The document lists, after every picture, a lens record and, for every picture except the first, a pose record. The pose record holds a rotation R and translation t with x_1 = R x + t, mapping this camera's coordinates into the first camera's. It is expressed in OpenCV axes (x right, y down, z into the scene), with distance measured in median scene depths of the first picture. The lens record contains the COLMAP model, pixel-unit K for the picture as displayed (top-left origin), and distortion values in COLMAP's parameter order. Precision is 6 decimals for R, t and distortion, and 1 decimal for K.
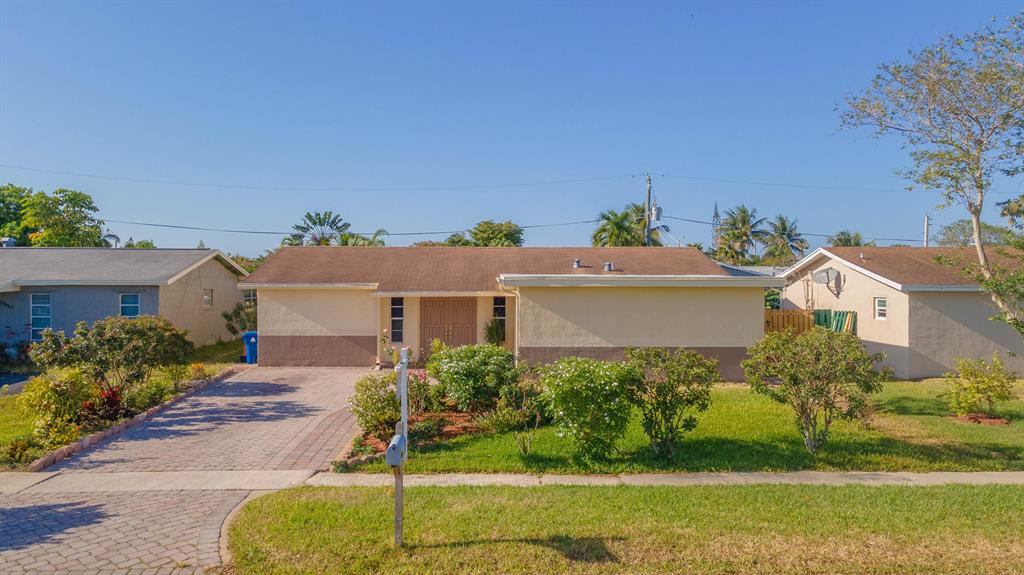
lens RADIAL K [[735.8, 0, 506.3], [0, 735.8, 283.8], [0, 0, 1]] dist [0.035136, 0.001310]
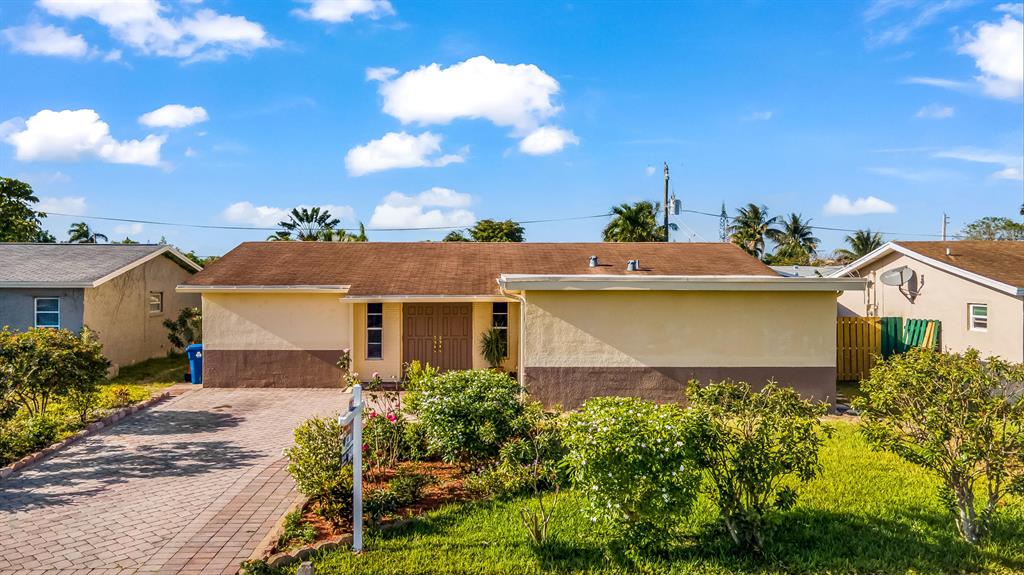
lens RADIAL K [[735.8, 0, 506.3], [0, 735.8, 283.8], [0, 0, 1]] dist [0.035136, 0.001310]
pose [[1.000000, 0.000080, -0.000558, -0.001950], [-0.000080, 1.000000, -0.000571, -0.002103], [0.000558, 0.000571, 1.000000, 0.186551]]
